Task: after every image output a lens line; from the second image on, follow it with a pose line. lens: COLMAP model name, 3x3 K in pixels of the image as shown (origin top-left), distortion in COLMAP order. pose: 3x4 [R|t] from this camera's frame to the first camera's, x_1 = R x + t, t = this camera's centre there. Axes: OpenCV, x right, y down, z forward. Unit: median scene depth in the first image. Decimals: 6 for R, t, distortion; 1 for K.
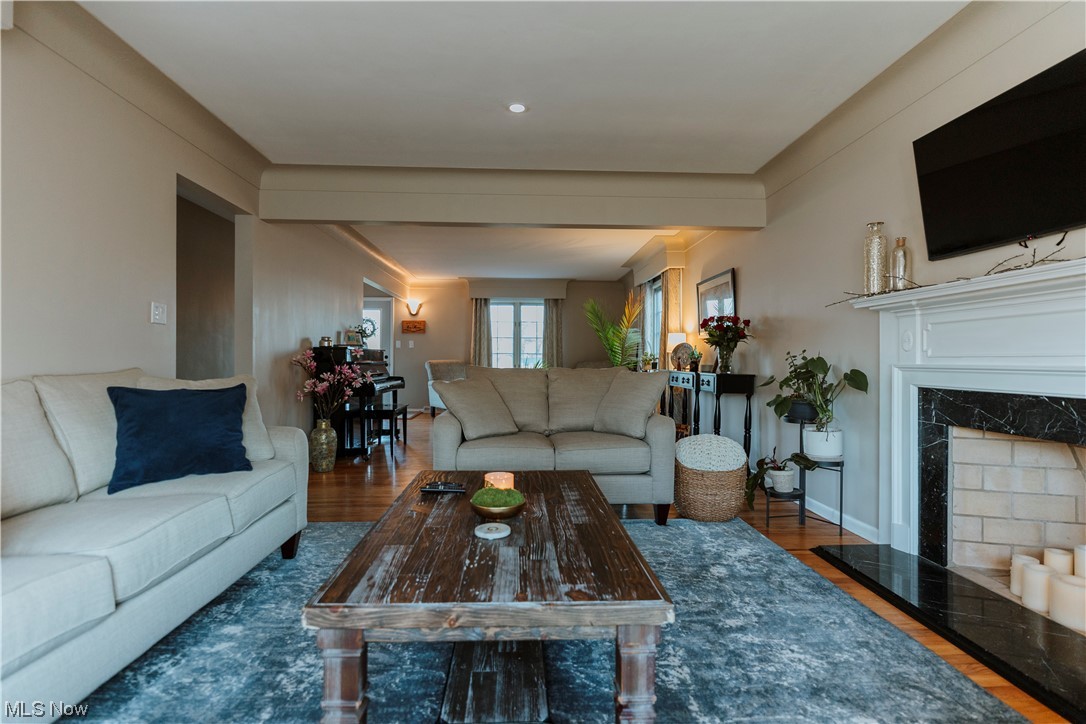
lens RADIAL K [[540.5, 0, 542.2], [0, 540.5, 358.8], [0, 0, 1]] dist [0.004464, 0.000371]
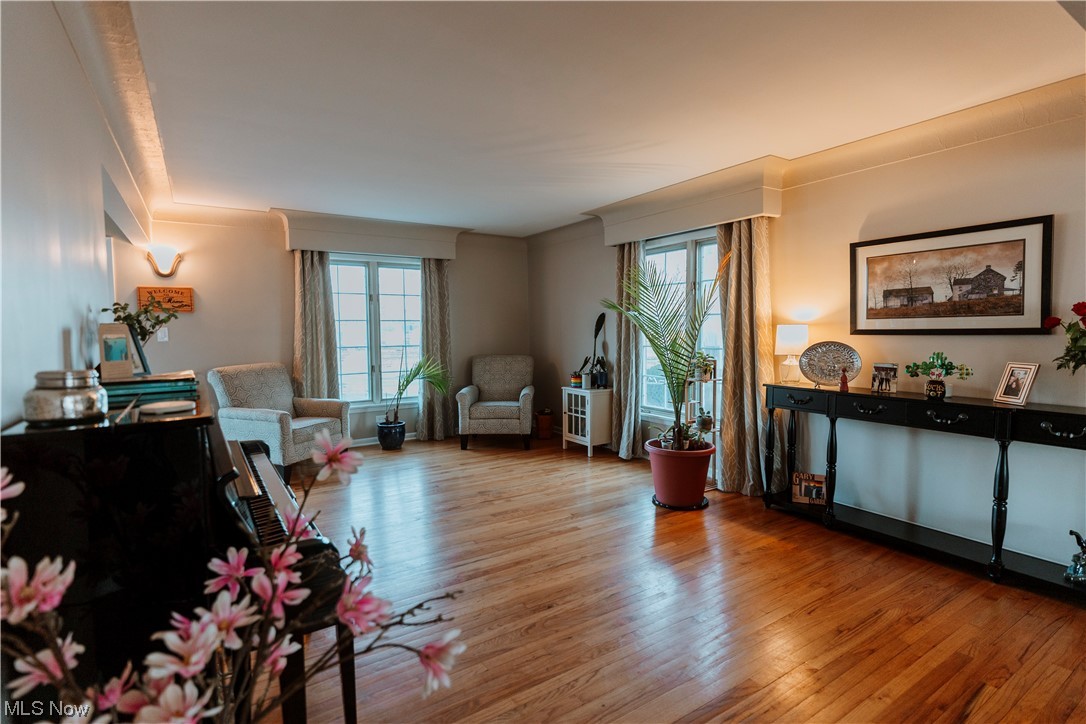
lens RADIAL K [[540.5, 0, 543.5], [0, 540.5, 362.8], [0, 0, 1]] dist [0.004464, 0.000371]
pose [[0.874374, -0.033898, 0.484067, -0.177503], [0.005697, 0.998205, 0.059612, -0.028225], [-0.485219, -0.049366, 0.872998, 0.385524]]
